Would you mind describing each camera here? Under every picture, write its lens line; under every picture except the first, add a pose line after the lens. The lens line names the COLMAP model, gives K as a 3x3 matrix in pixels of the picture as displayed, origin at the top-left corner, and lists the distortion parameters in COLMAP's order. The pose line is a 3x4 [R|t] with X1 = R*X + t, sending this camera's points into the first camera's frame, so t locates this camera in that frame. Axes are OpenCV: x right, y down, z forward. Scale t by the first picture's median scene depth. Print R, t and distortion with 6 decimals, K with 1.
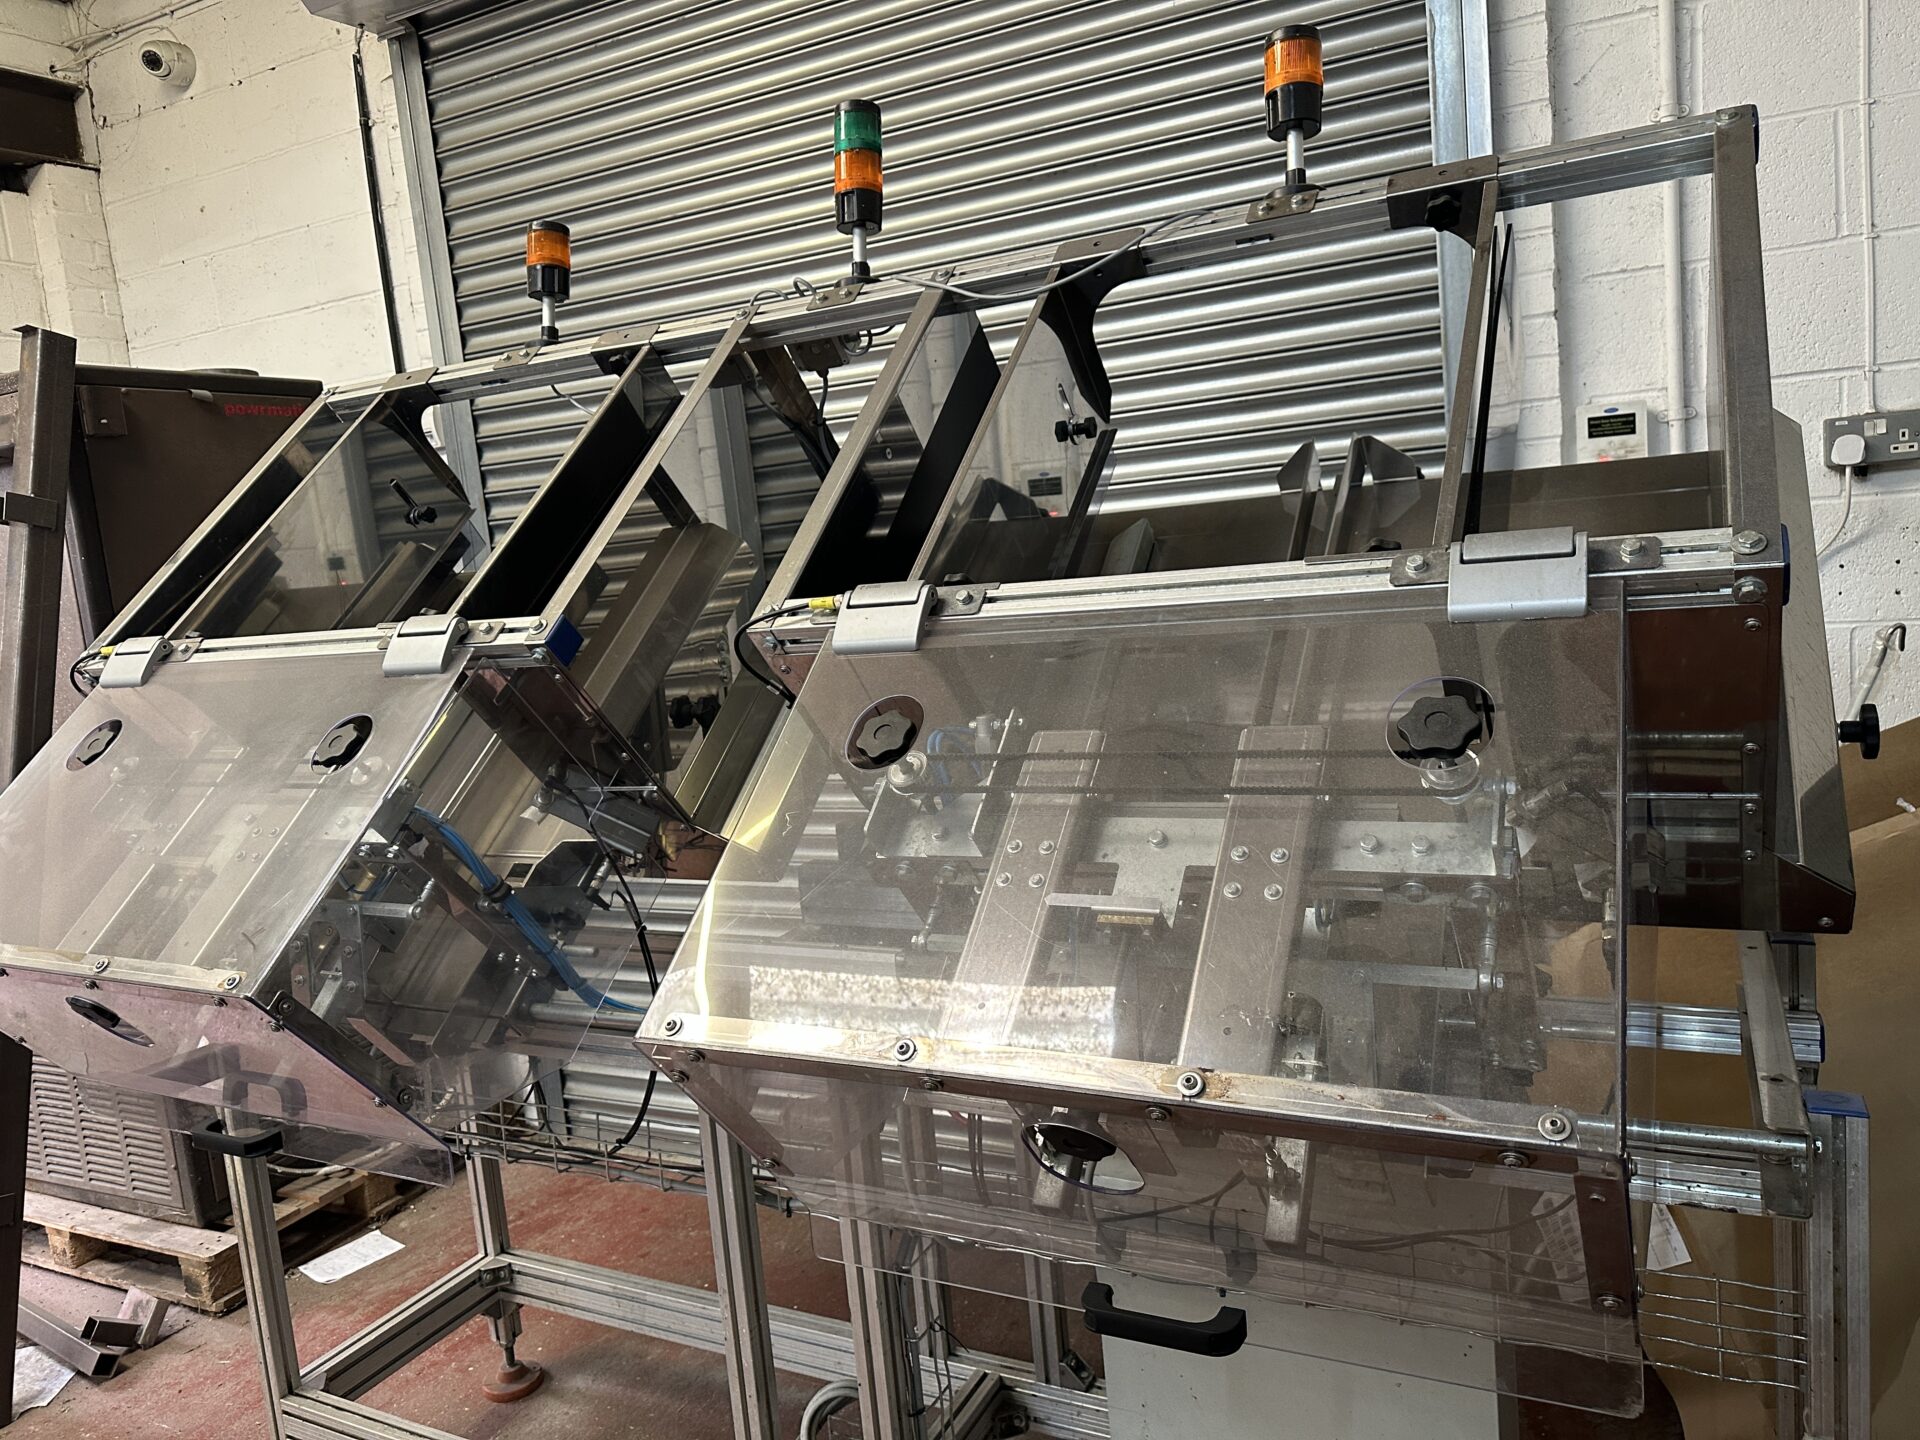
lens RADIAL K [[1367.3, 0, 956.1], [0, 1367.3, 710.1], [0, 0, 1]] dist [0.007077, -0.007140]
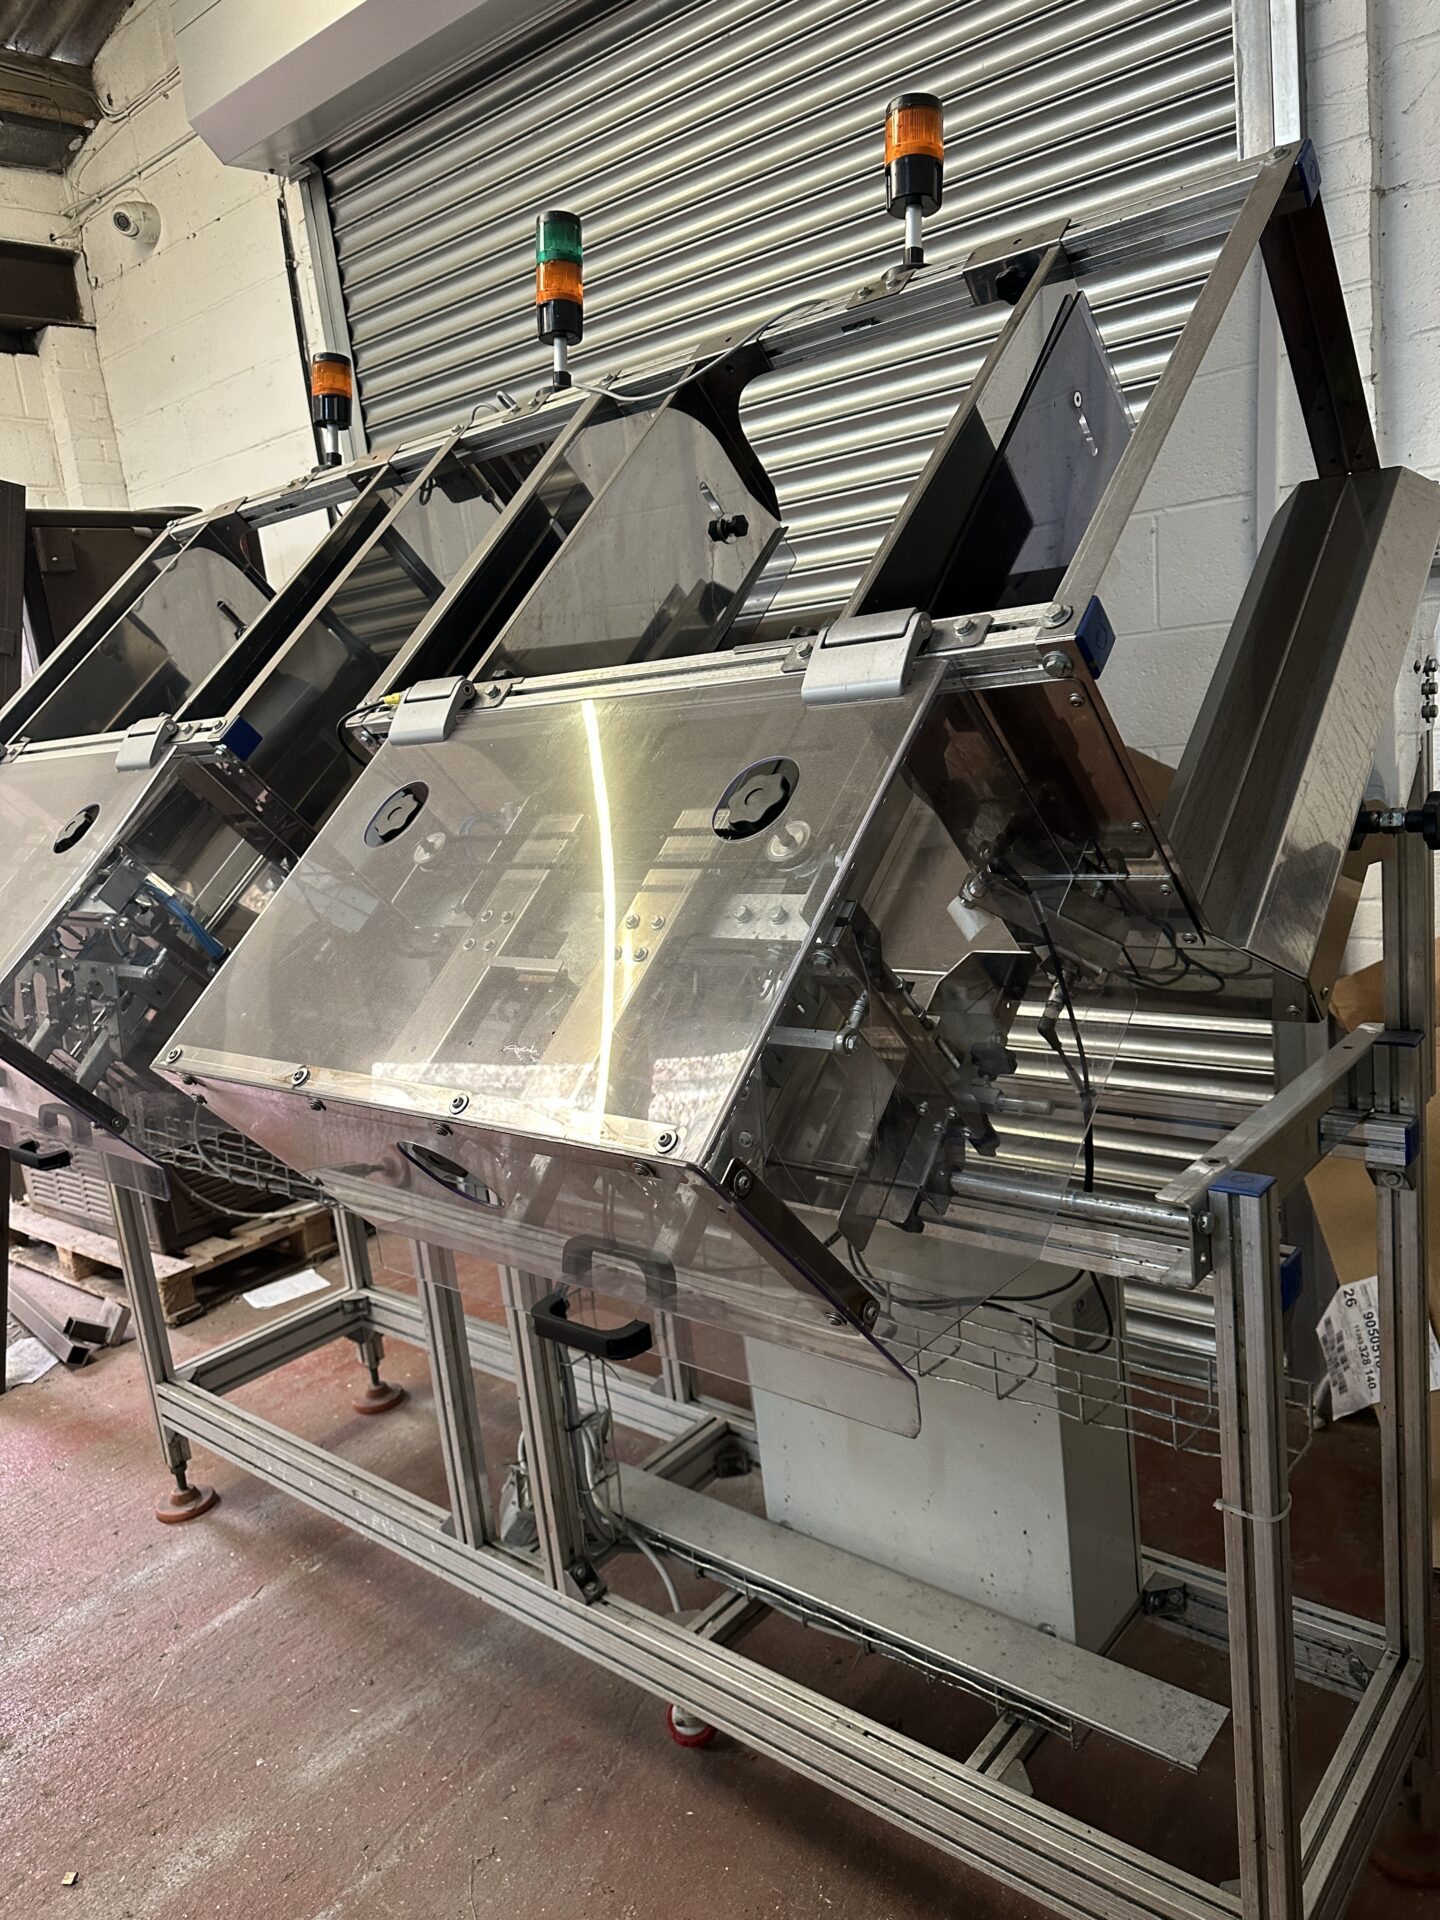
lens RADIAL K [[1367.3, 0, 734.7], [0, 1367.3, 957.6], [0, 0, 1]] dist [0.007077, -0.007140]
pose [[0.975861, 0.024621, -0.216998, 0.213228], [-0.004359, 0.995623, 0.093361, 0.012988], [0.218347, -0.090162, 0.971697, -0.019482]]
